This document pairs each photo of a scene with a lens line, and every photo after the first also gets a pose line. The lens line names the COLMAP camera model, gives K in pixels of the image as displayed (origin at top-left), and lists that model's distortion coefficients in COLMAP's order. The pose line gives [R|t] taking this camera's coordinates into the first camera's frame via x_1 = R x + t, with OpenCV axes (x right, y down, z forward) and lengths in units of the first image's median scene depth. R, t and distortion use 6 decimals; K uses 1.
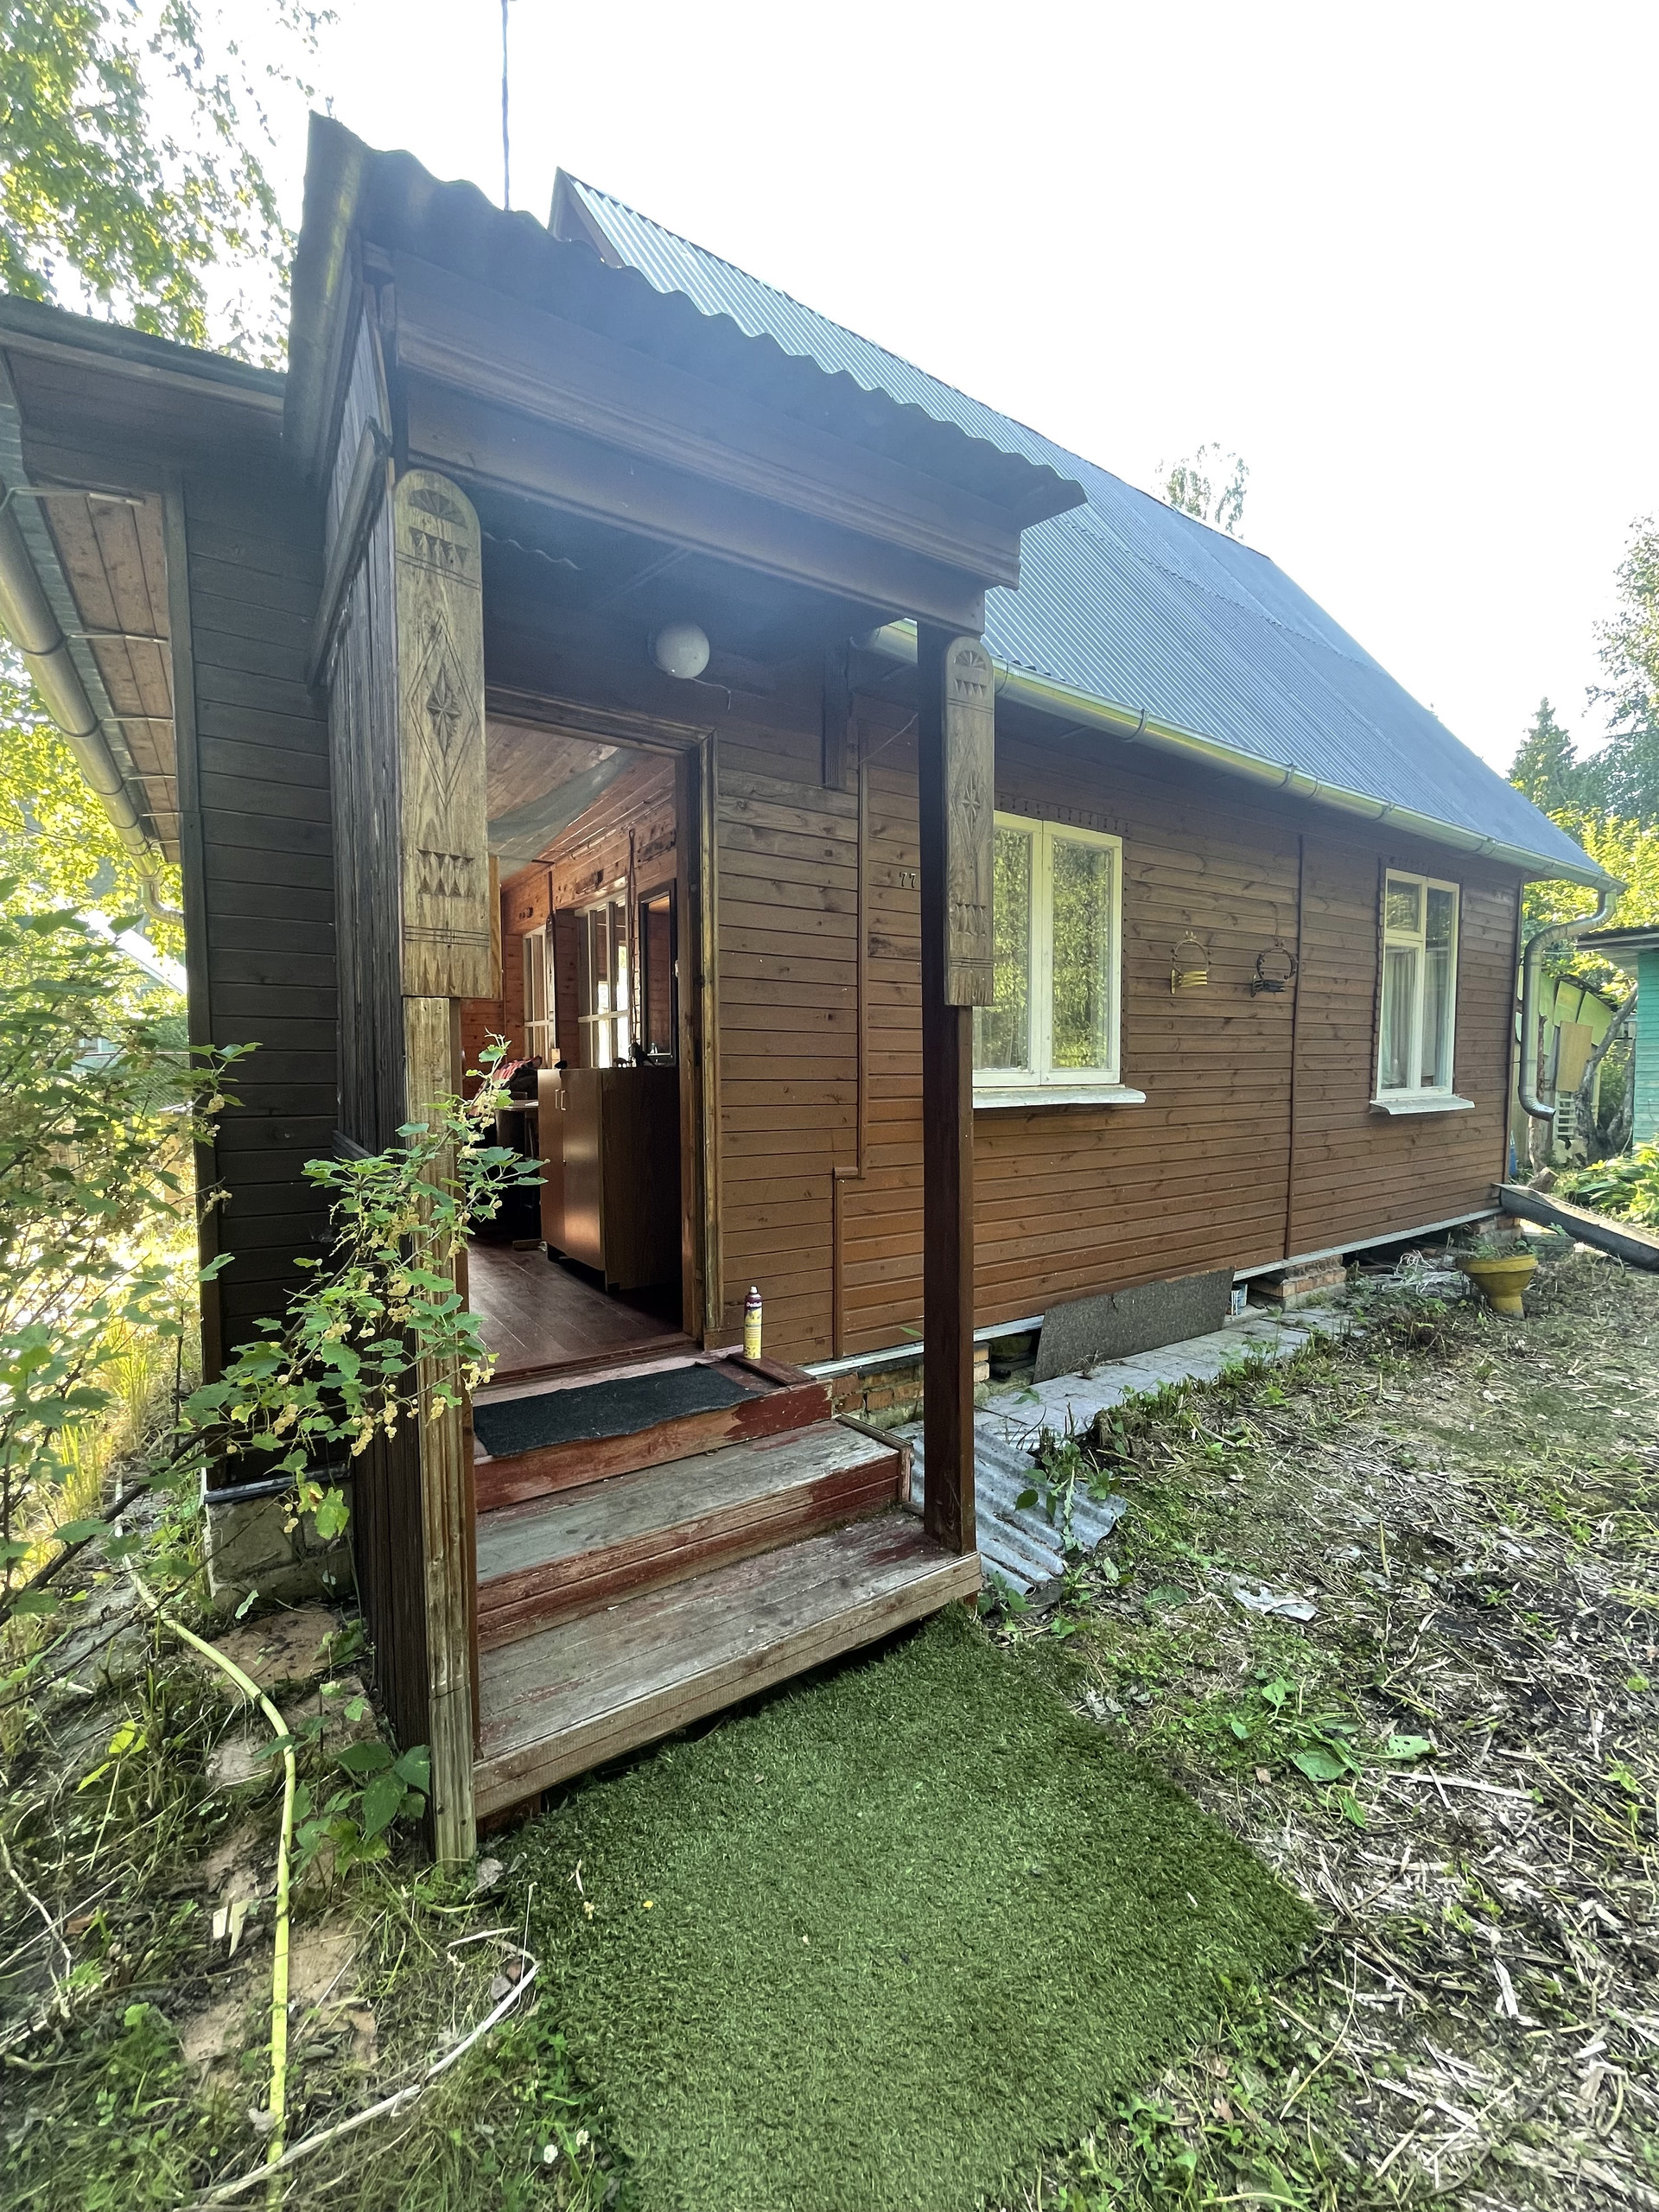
lens RADIAL K [[904.6, 0, 834.4], [0, 904.6, 1110.7], [0, 0, 1]] dist [0.001142, -0.000553]
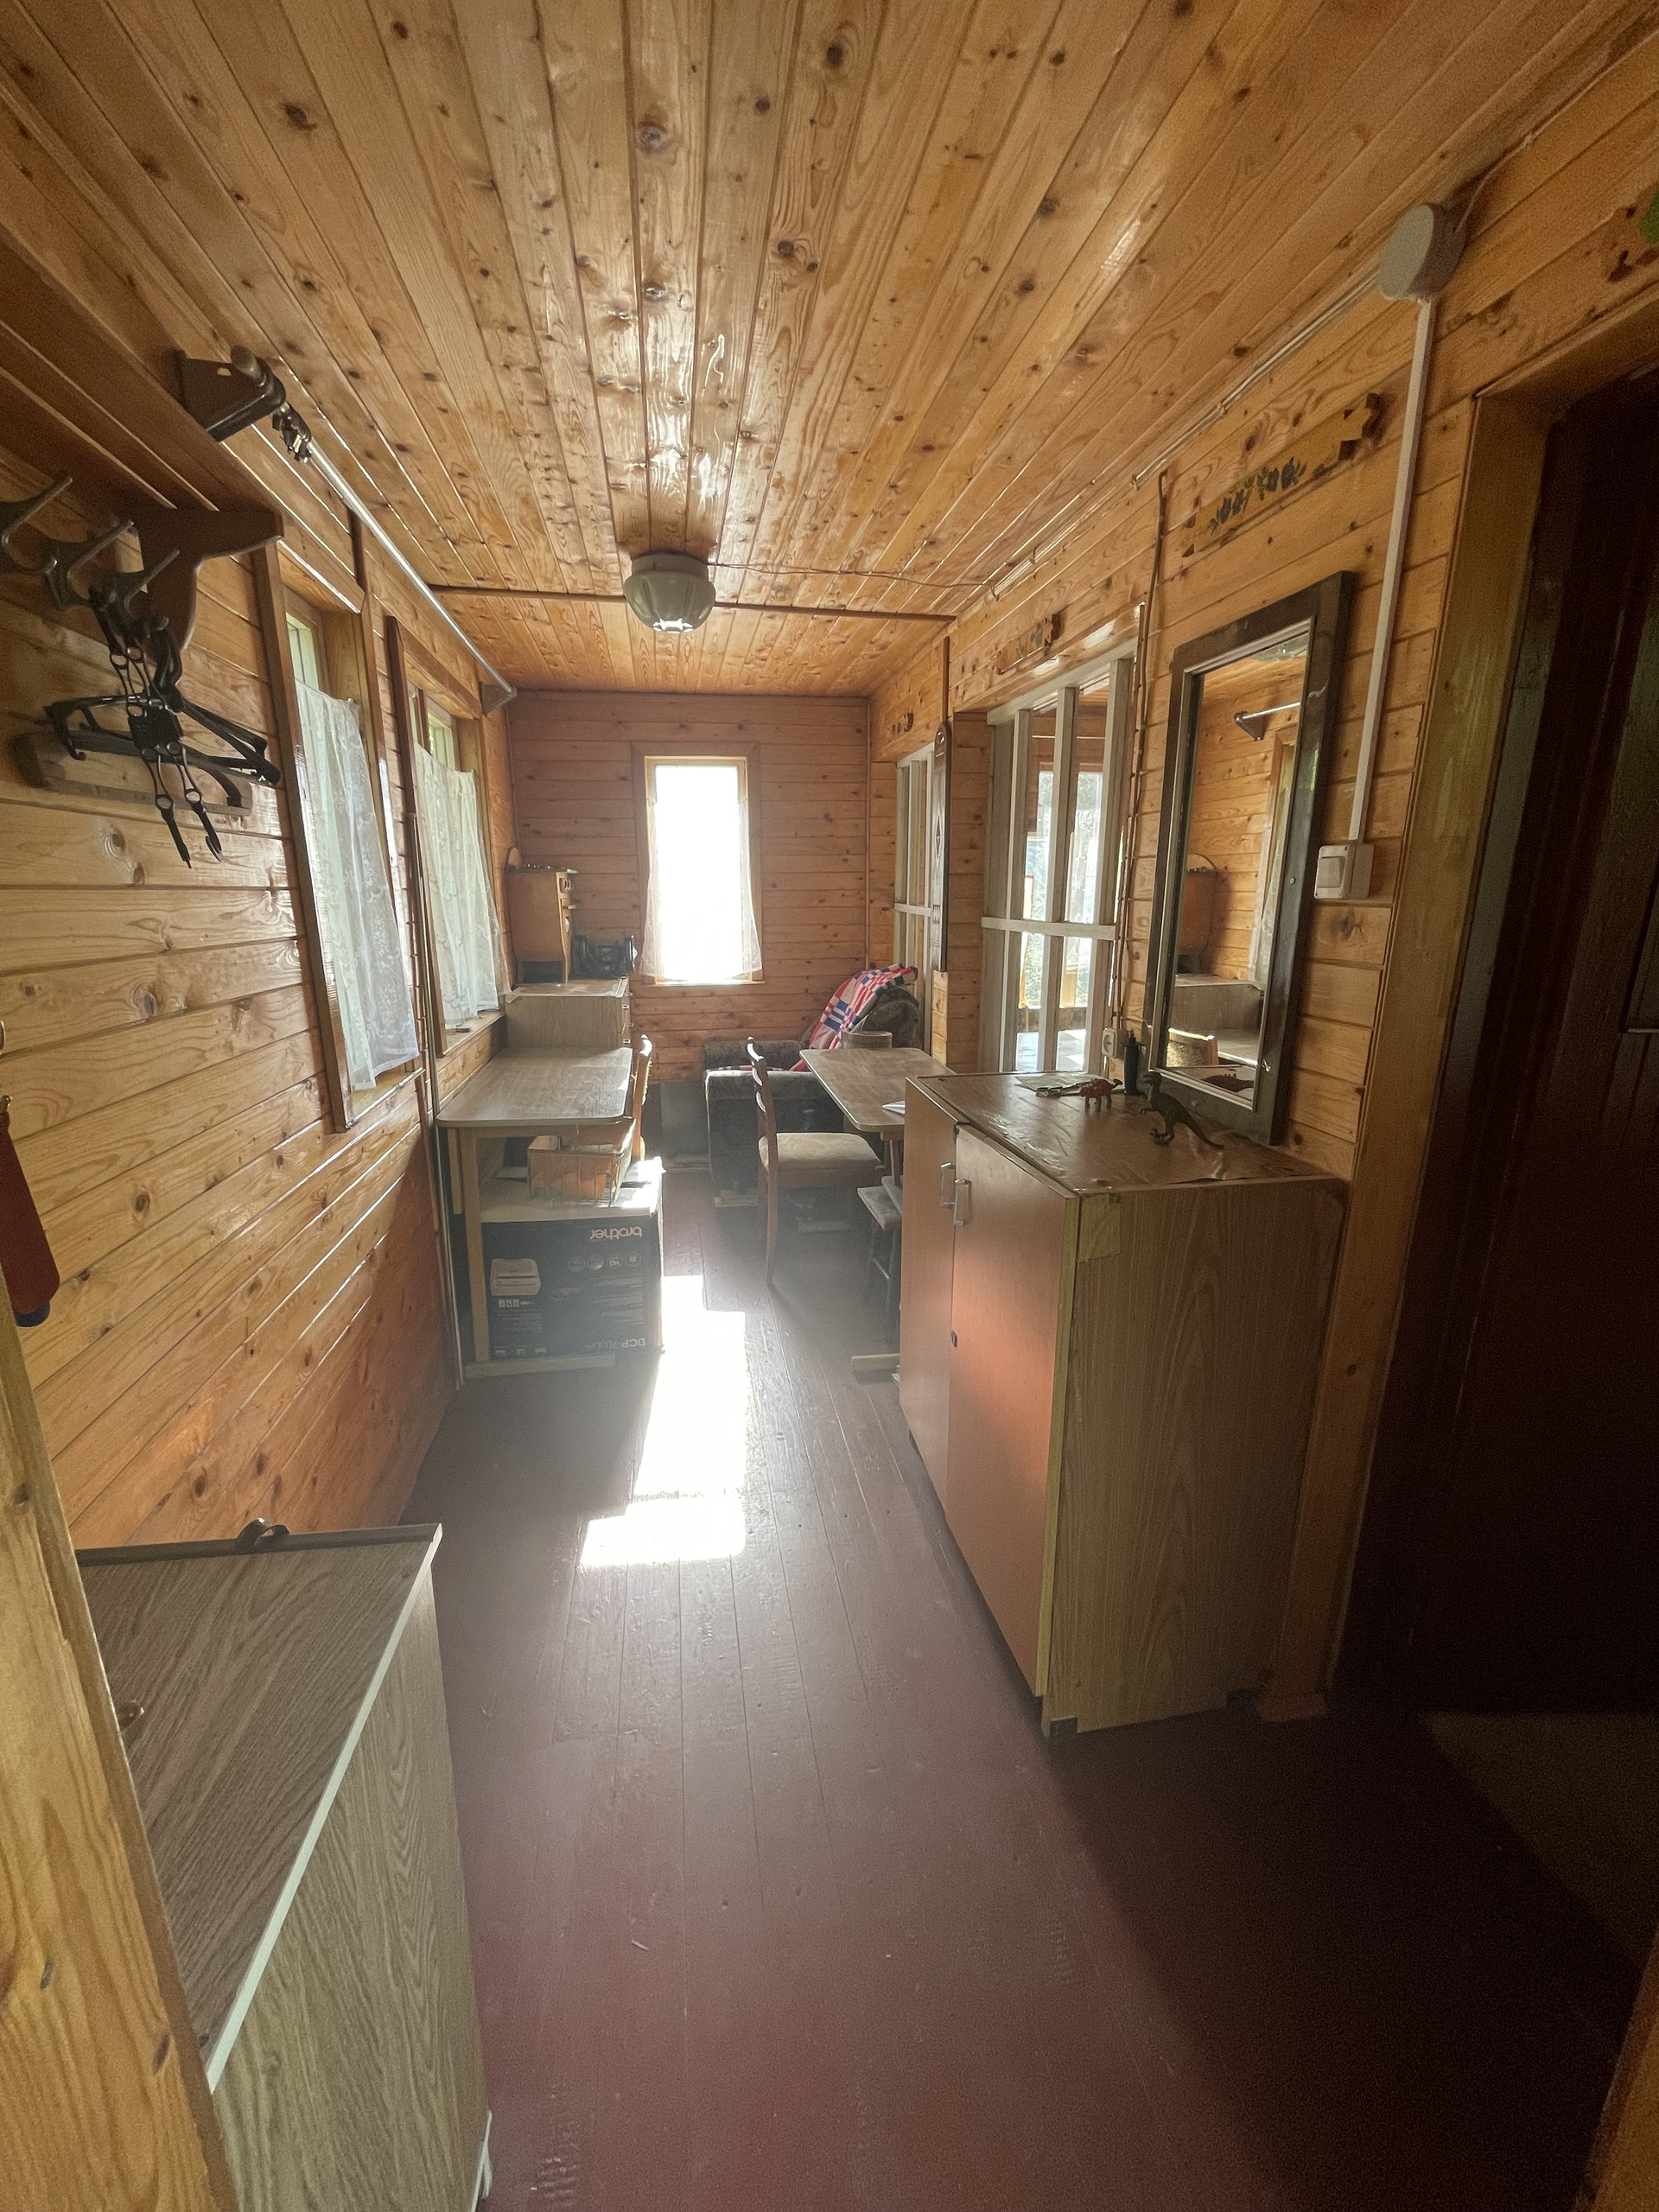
lens RADIAL K [[904.6, 0, 827.1], [0, 904.6, 1106.0], [0, 0, 1]] dist [0.001142, -0.000553]
pose [[0.914748, 0.100741, -0.391263, -0.147904], [-0.023931, 0.980225, 0.196435, -0.100889], [0.403315, -0.170325, 0.899070, 0.462883]]
